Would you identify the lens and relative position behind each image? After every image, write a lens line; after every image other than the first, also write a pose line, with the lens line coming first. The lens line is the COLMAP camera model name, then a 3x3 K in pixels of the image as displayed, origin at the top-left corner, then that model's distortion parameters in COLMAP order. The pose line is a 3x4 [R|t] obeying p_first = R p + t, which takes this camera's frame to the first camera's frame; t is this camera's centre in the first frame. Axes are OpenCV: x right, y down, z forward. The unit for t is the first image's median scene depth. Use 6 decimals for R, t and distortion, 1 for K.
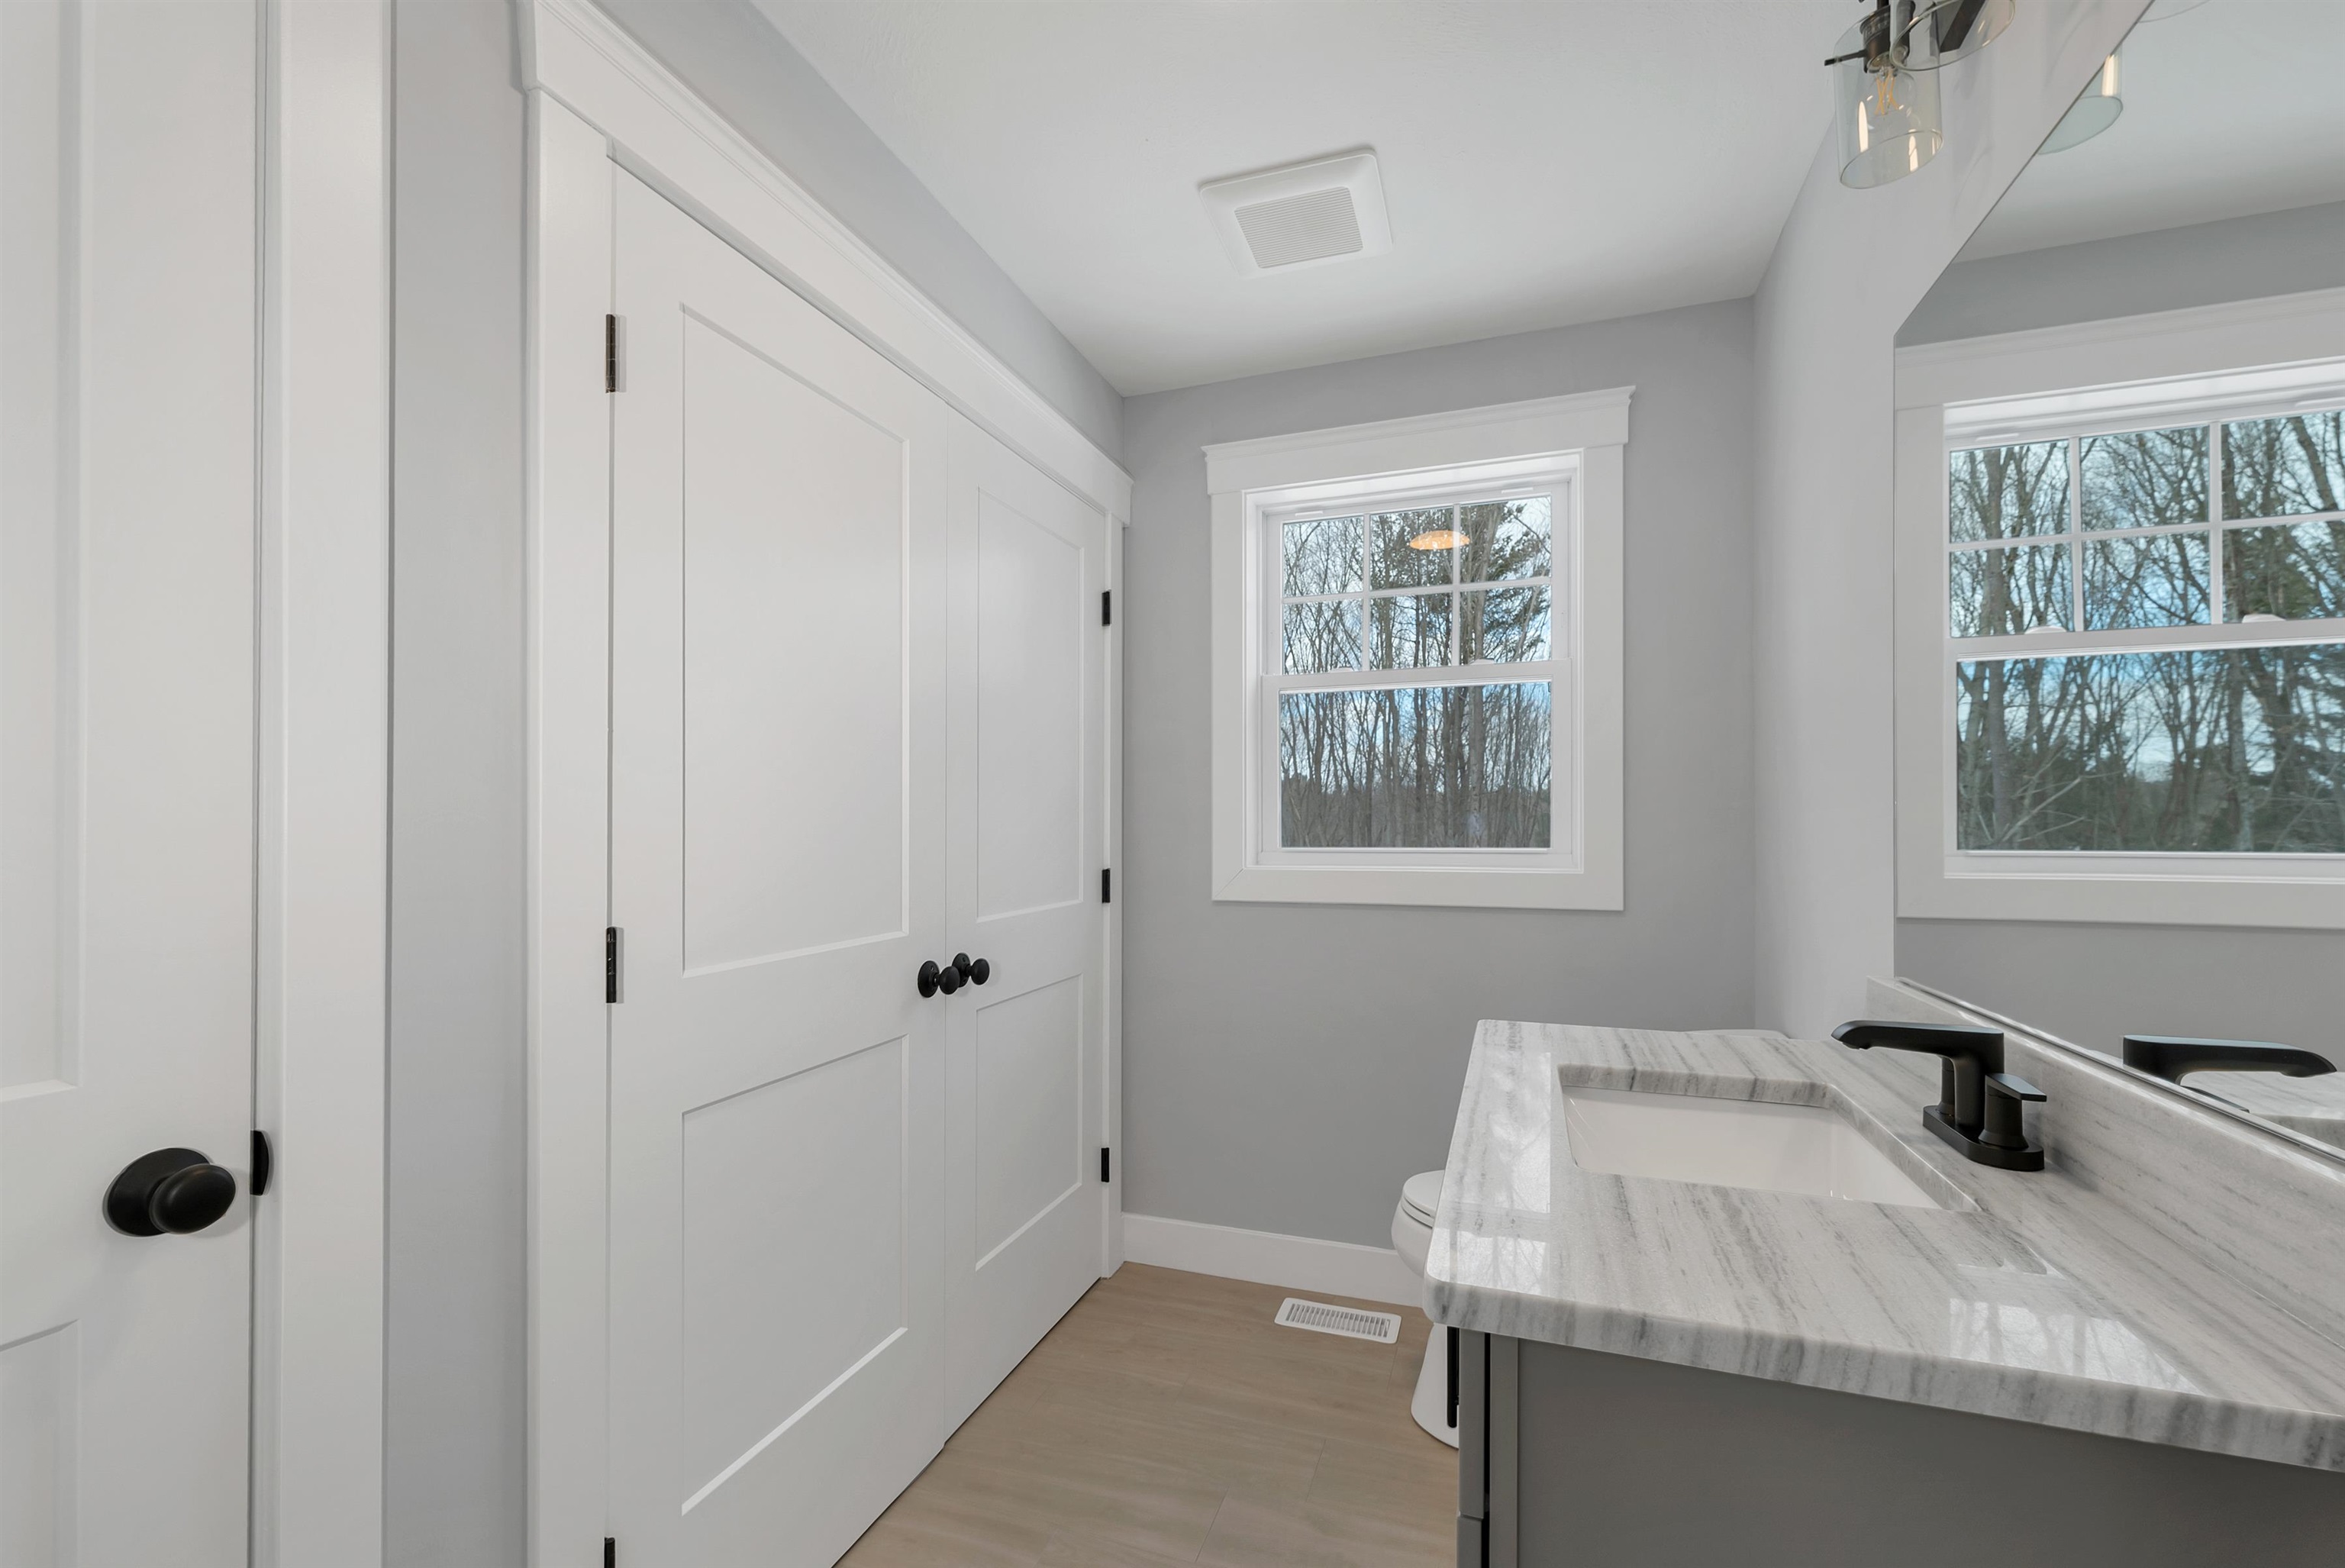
lens RADIAL K [[992.9, 0, 1166.9], [0, 992.9, 827.6], [0, 0, 1]] dist [-0.000237, -0.000179]
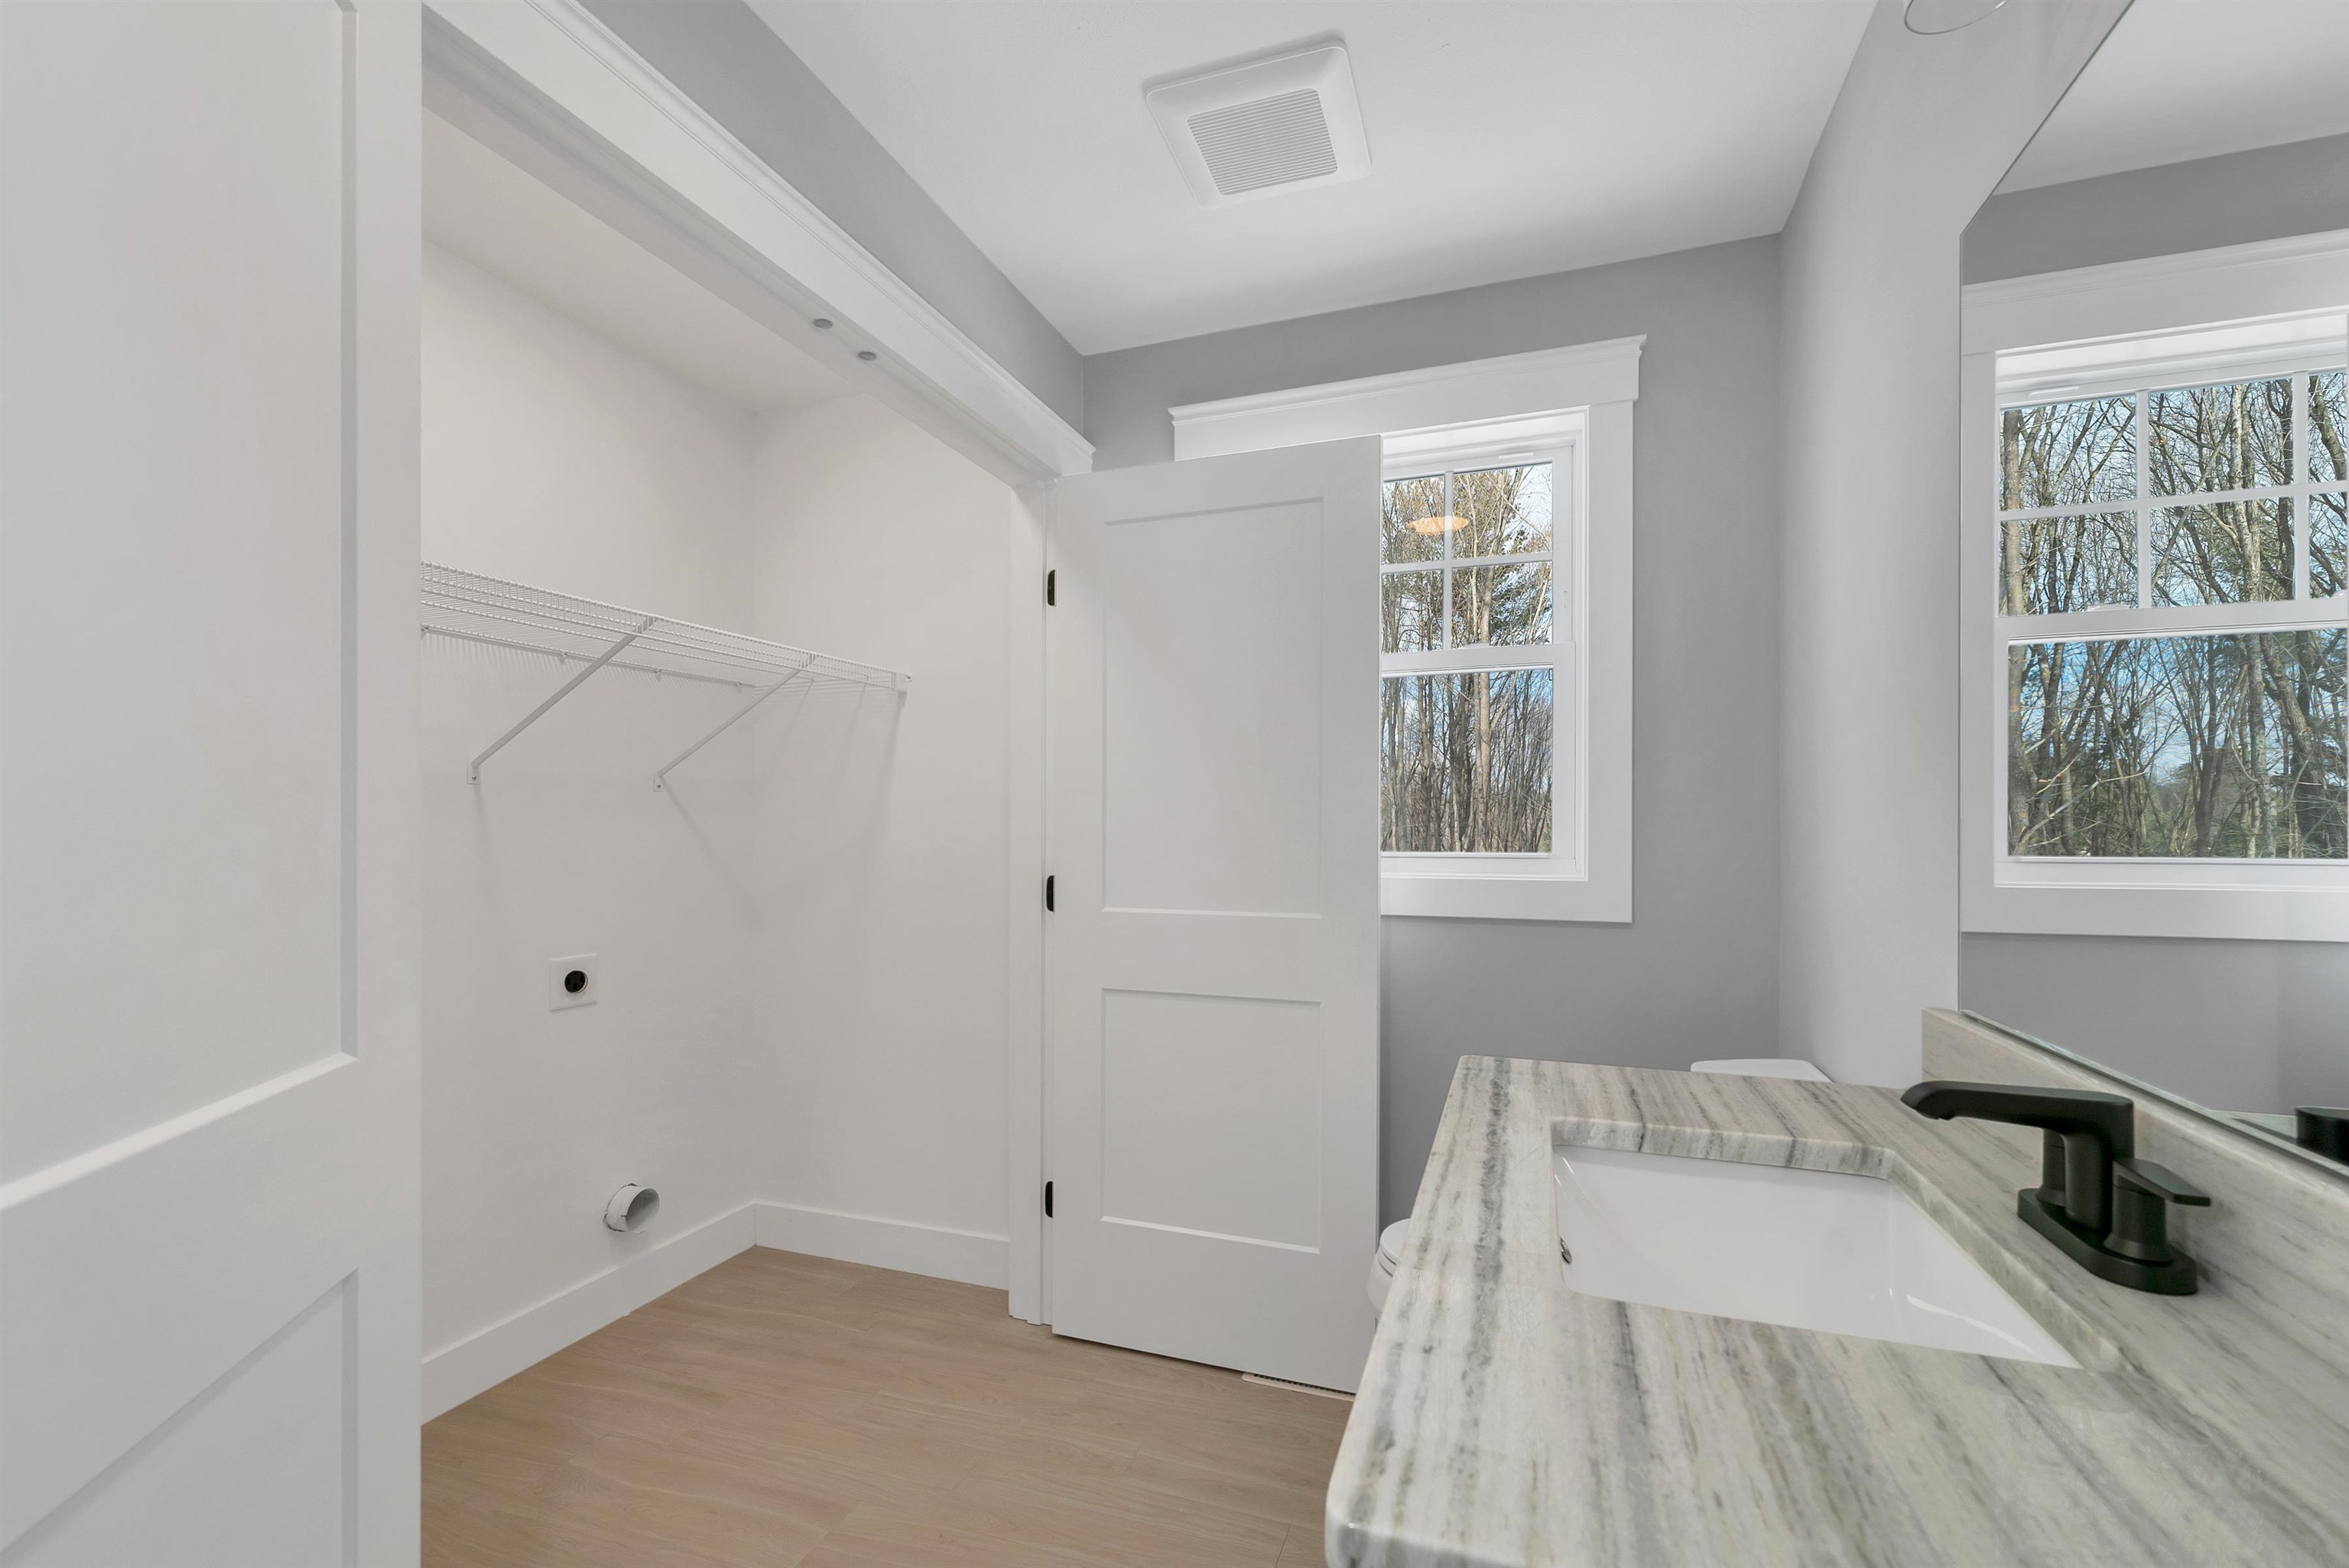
lens RADIAL K [[994.5, 0, 1168.9], [0, 994.5, 827.7], [0, 0, 1]] dist [-0.000237, -0.000179]
pose [[0.999979, 0.003622, -0.005442, 0.087891], [-0.003624, 0.999993, -0.000419, 0.000275], [0.005441, 0.000439, 0.999985, 0.188723]]
